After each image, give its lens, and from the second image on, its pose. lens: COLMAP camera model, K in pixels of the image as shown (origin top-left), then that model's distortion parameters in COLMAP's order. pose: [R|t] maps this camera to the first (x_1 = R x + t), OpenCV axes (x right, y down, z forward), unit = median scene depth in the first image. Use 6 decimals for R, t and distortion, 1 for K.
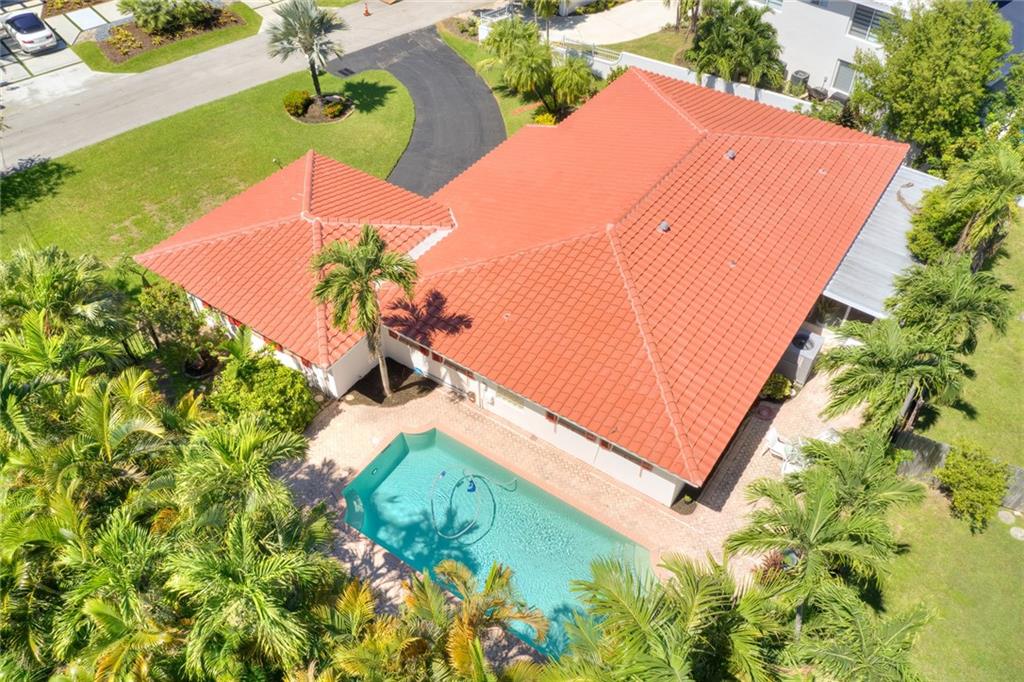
lens RADIAL K [[794.5, 0, 504.3], [0, 794.5, 343.4], [0, 0, 1]] dist [-0.032903, 0.016670]
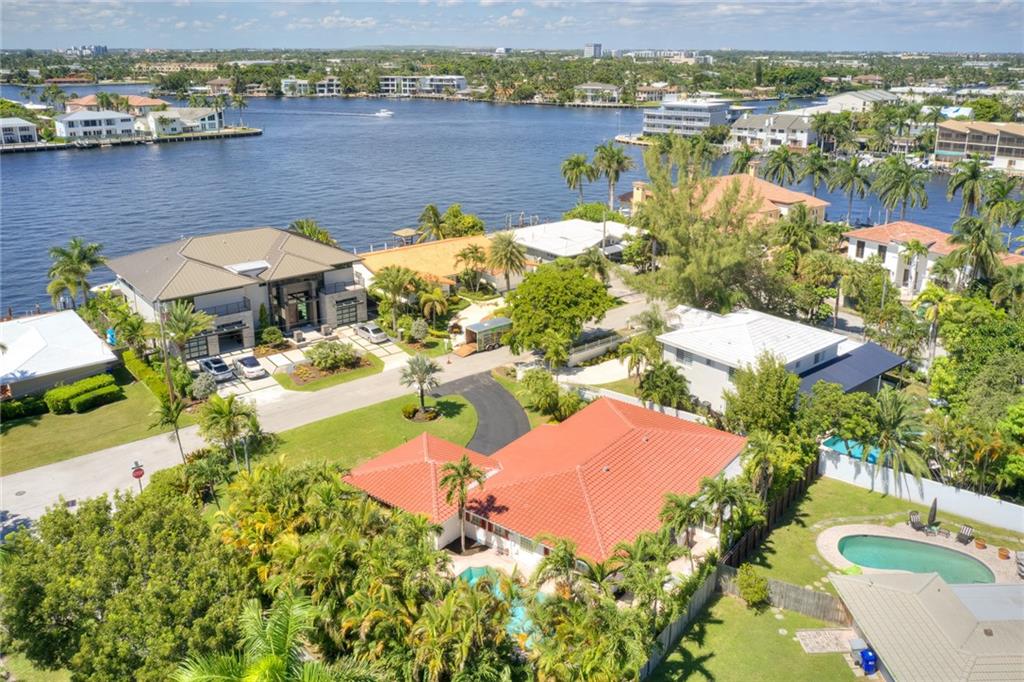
lens RADIAL K [[816.6, 0, 509.5], [0, 816.6, 340.7], [0, 0, 1]] dist [-0.000694, 0.000024]
pose [[0.998854, 0.025478, -0.040517, 0.021895], [-0.039687, 0.914073, -0.403604, 0.270795], [0.026752, 0.404749, 0.914036, -0.694540]]
